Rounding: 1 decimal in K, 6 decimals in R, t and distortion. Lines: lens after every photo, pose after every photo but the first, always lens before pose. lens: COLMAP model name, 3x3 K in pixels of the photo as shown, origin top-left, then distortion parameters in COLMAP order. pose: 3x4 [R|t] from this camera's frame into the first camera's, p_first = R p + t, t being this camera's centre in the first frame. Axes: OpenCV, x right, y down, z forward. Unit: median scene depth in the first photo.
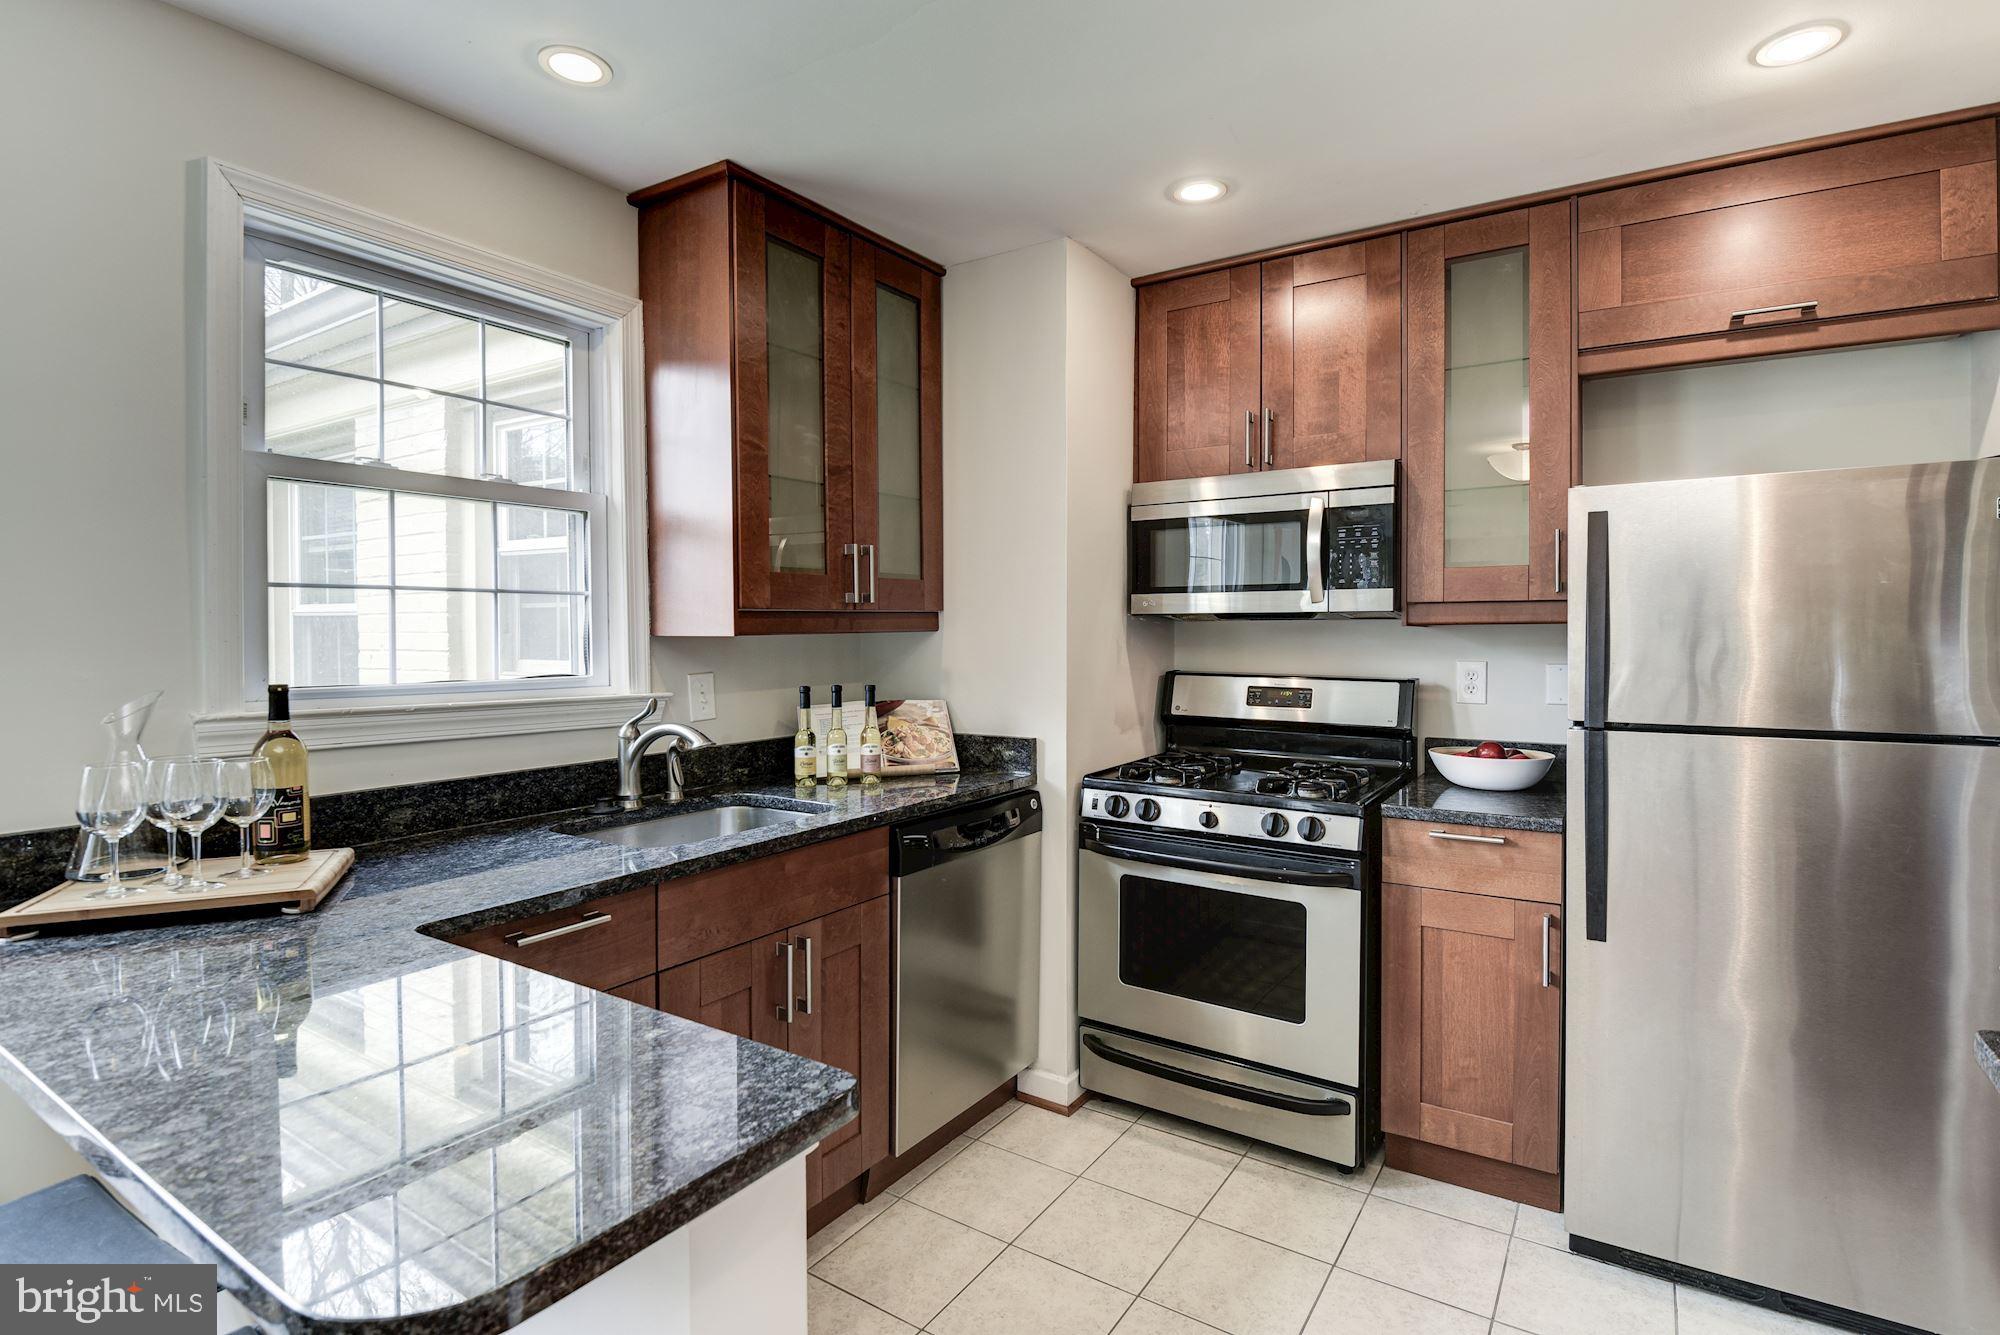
lens RADIAL K [[970.3, 0, 1000.7], [0, 970.3, 641.1], [0, 0, 1]] dist [-0.001113, -0.004572]
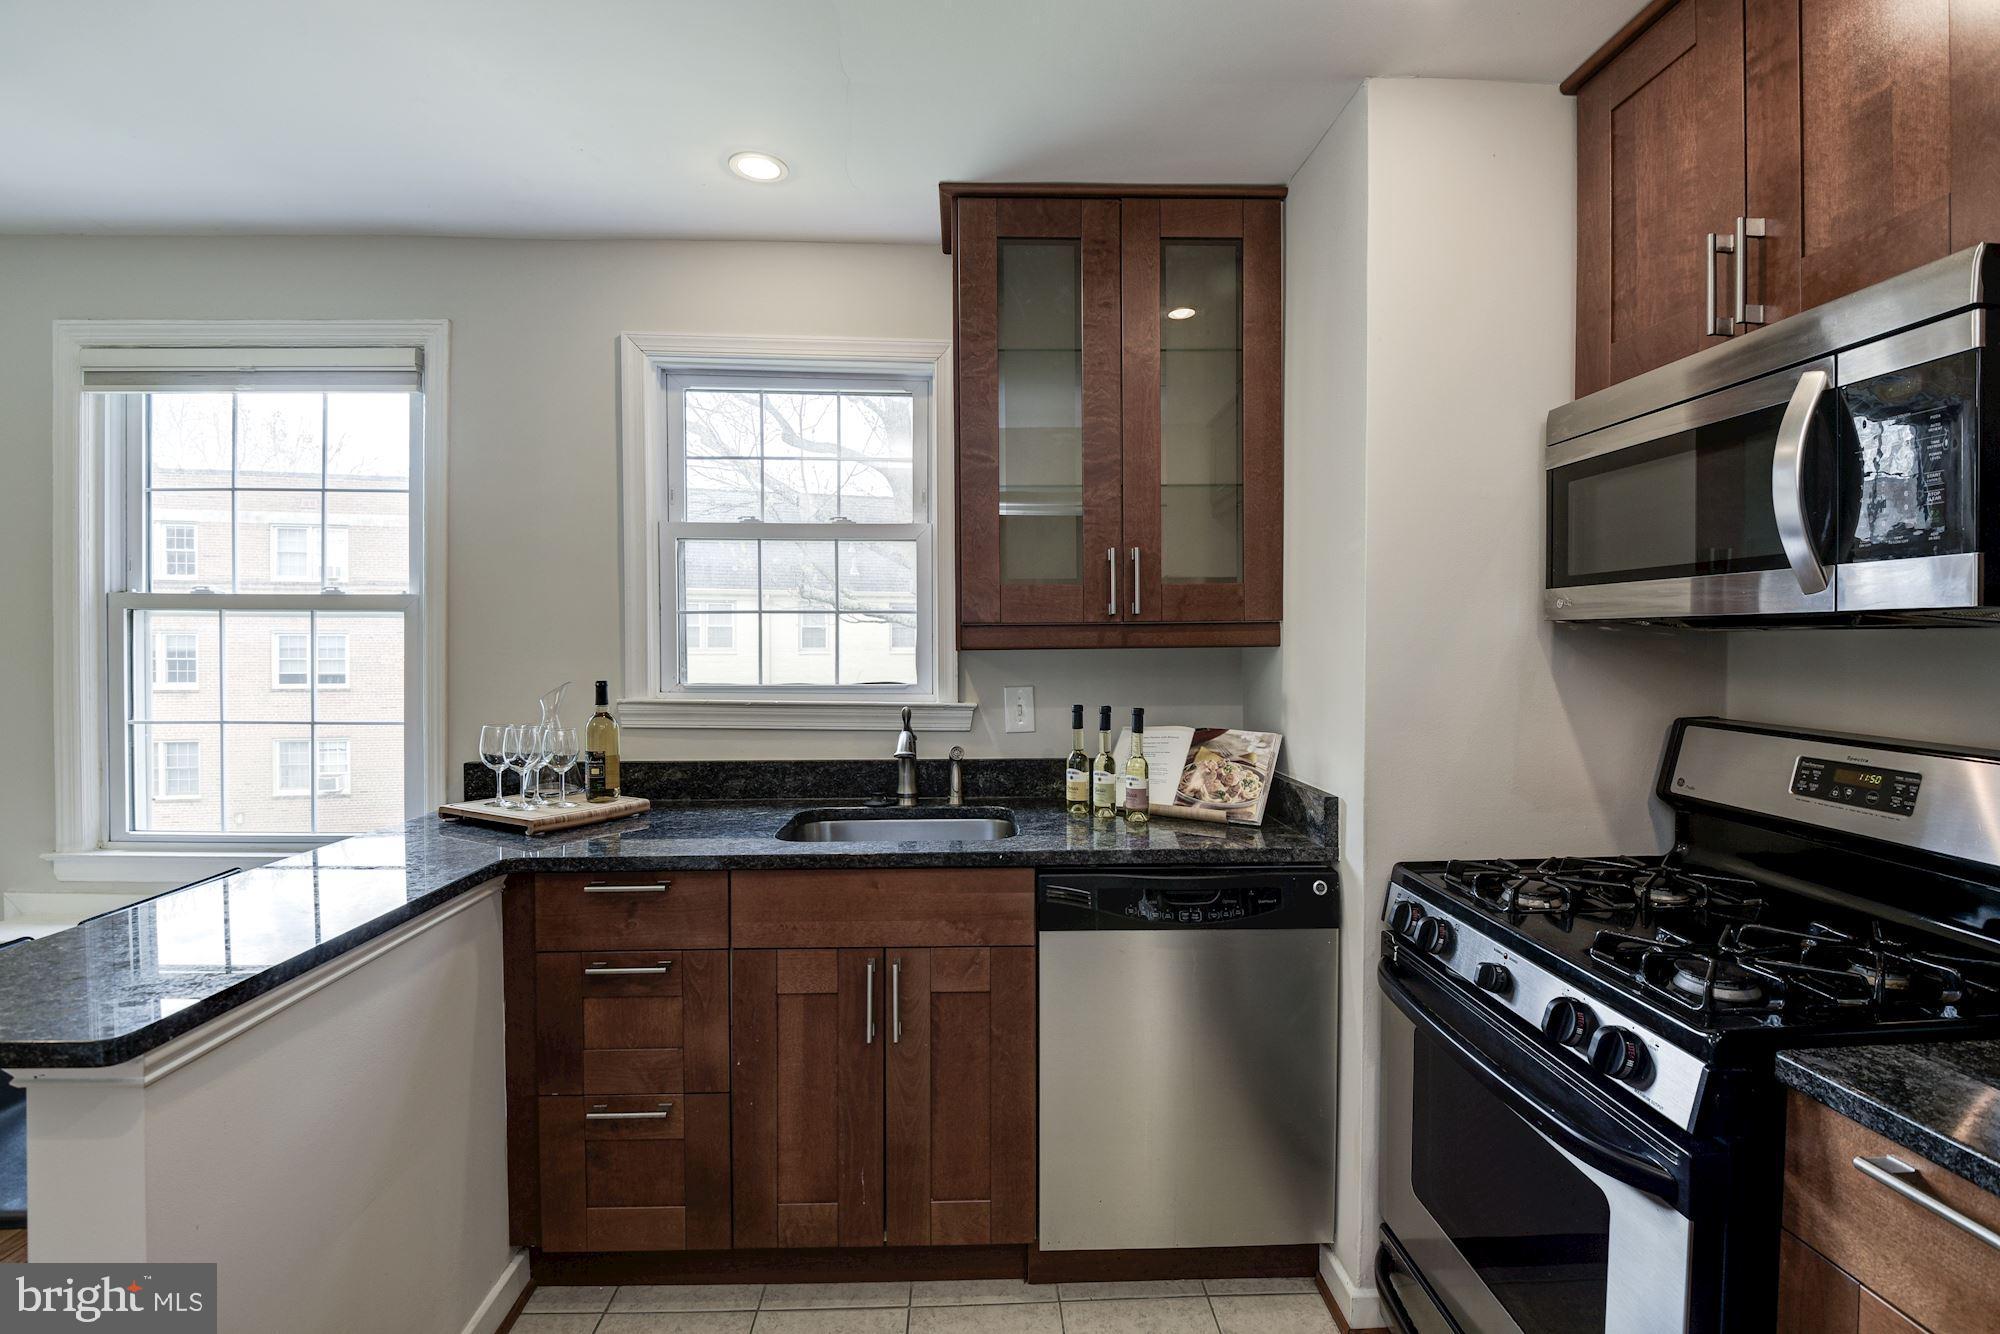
lens RADIAL K [[944.7, 0, 1016.7], [0, 944.7, 648.3], [0, 0, 1]] dist [0.000397, -0.013128]
pose [[0.570680, 0.008059, -0.821133, 0.514270], [-0.012081, 0.999926, 0.001418, -0.008637], [0.821084, 0.009111, 0.570735, 0.444337]]
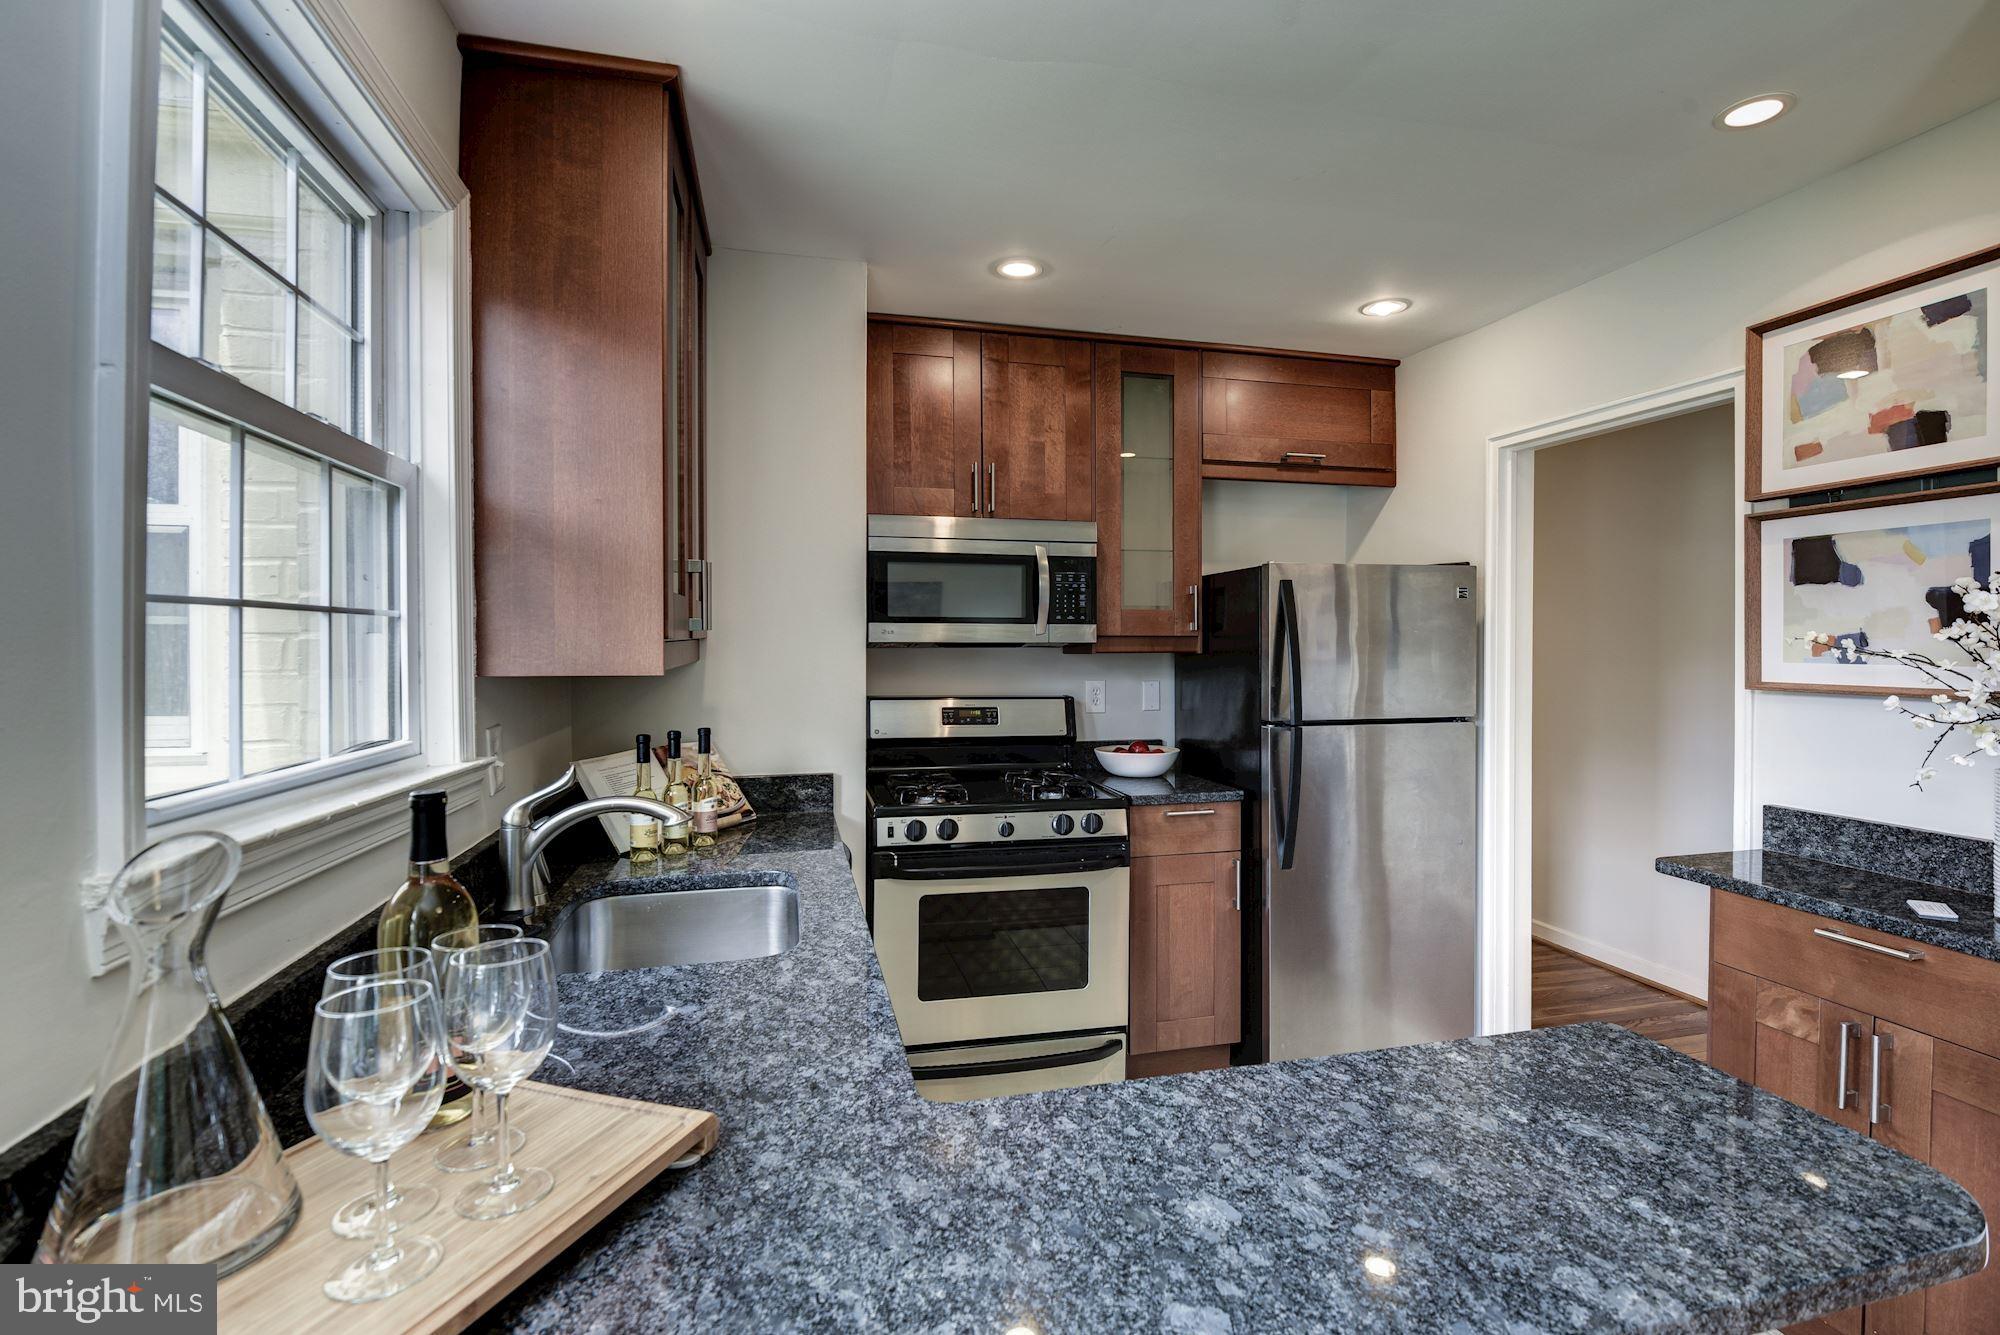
lens RADIAL K [[944.7, 0, 1021.5], [0, 944.7, 651.0], [0, 0, 1]] dist [0.000397, -0.013128]
pose [[0.679537, -0.004212, 0.733629, -0.565380], [0.006894, 0.999976, -0.000644, -0.020360], [-0.733609, 0.005495, 0.679550, 0.246192]]
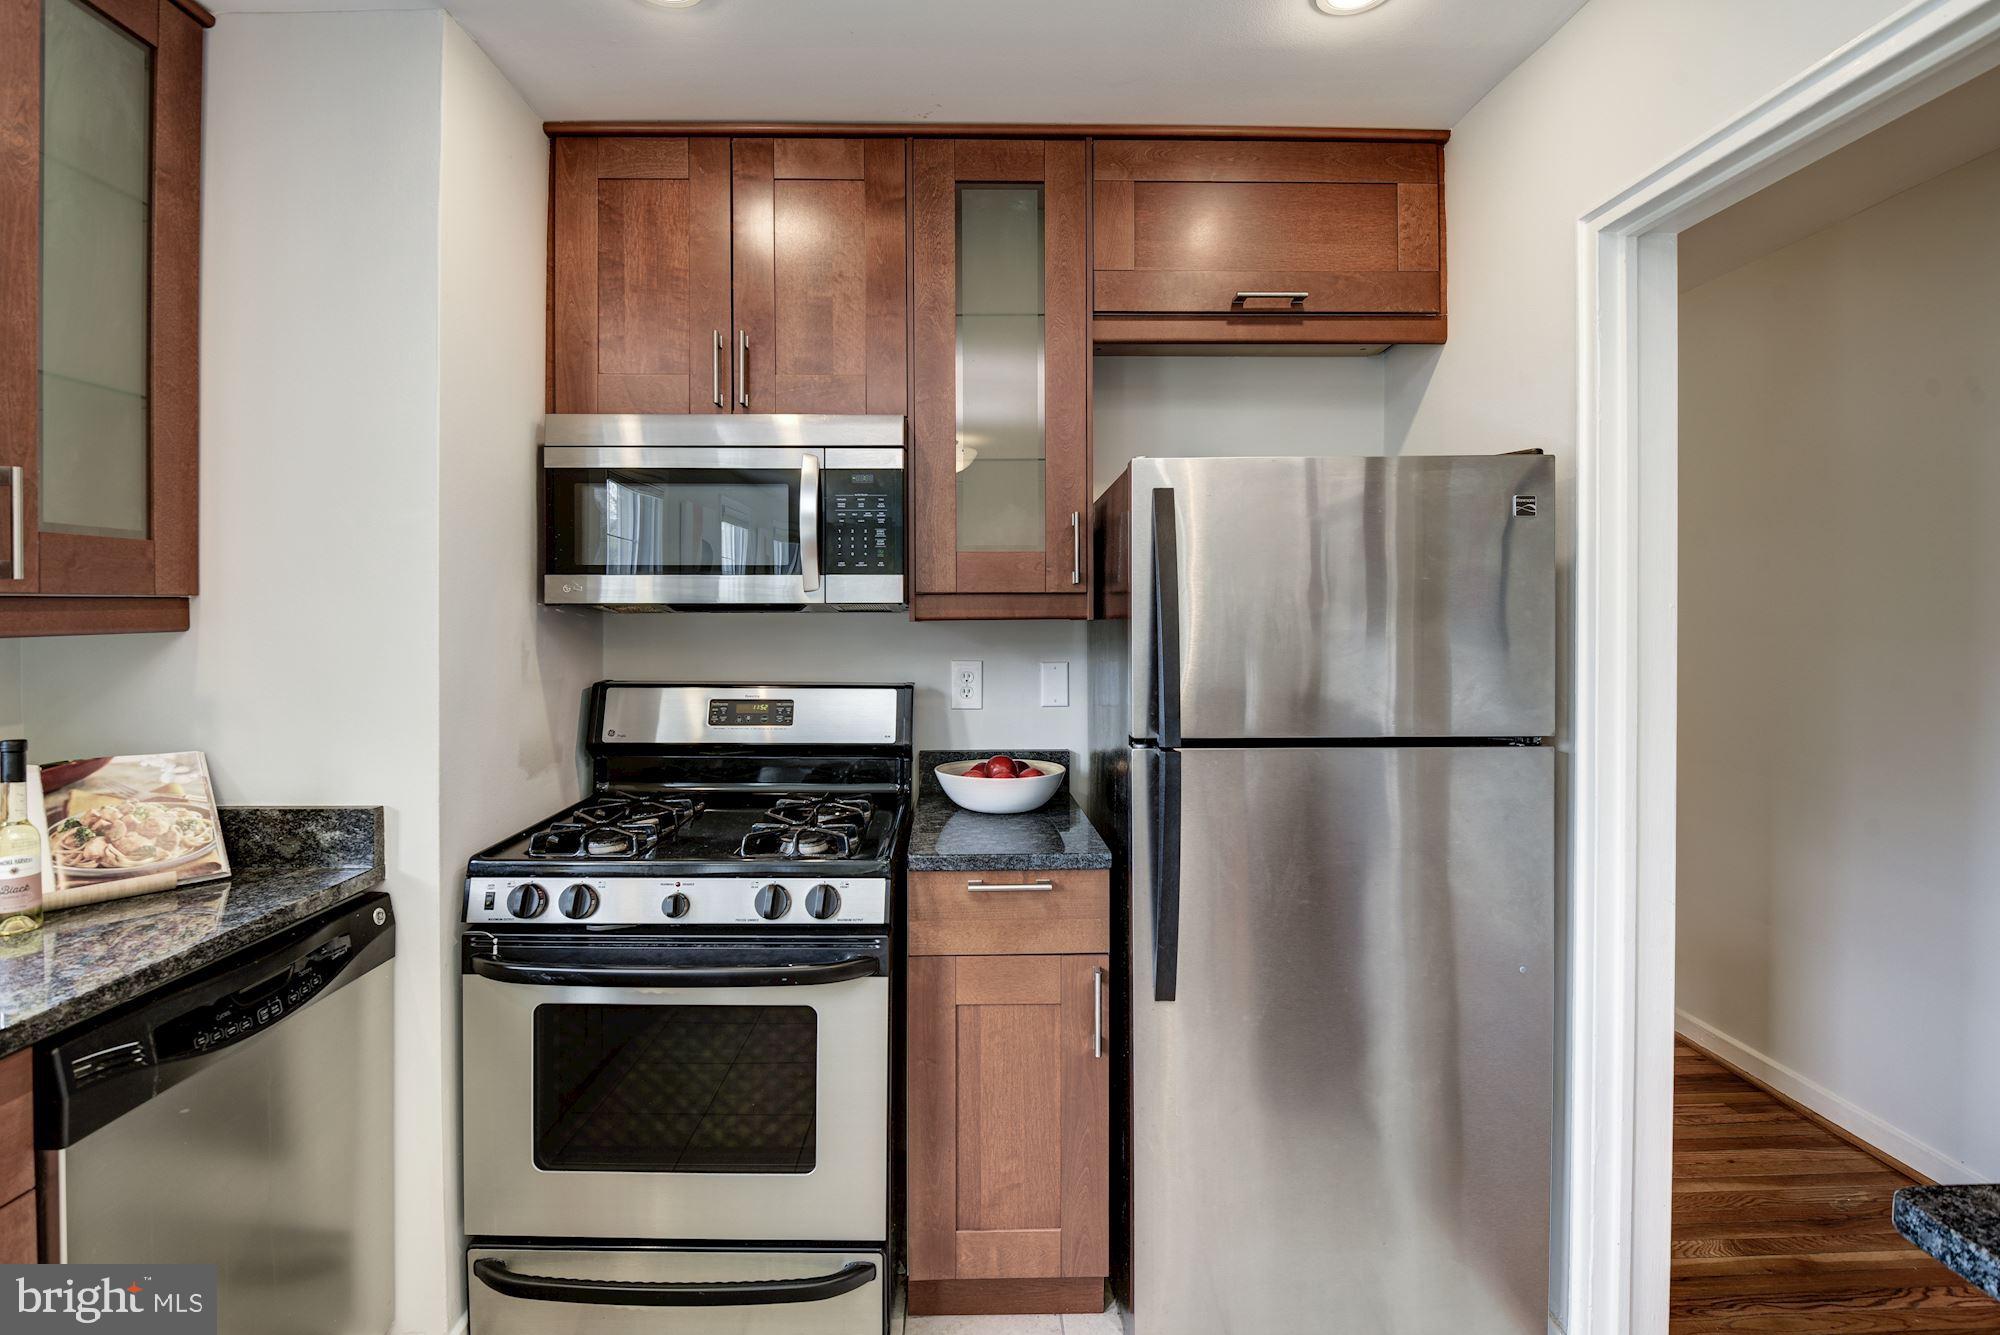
lens RADIAL K [[944.7, 0, 969.4], [0, 944.7, 621.2], [0, 0, 1]] dist [0.000397, -0.013128]
pose [[0.836265, -0.004348, 0.548308, 0.022317], [0.007361, 0.999967, -0.003299, -0.013391], [-0.548276, 0.006795, 0.836270, 0.321956]]
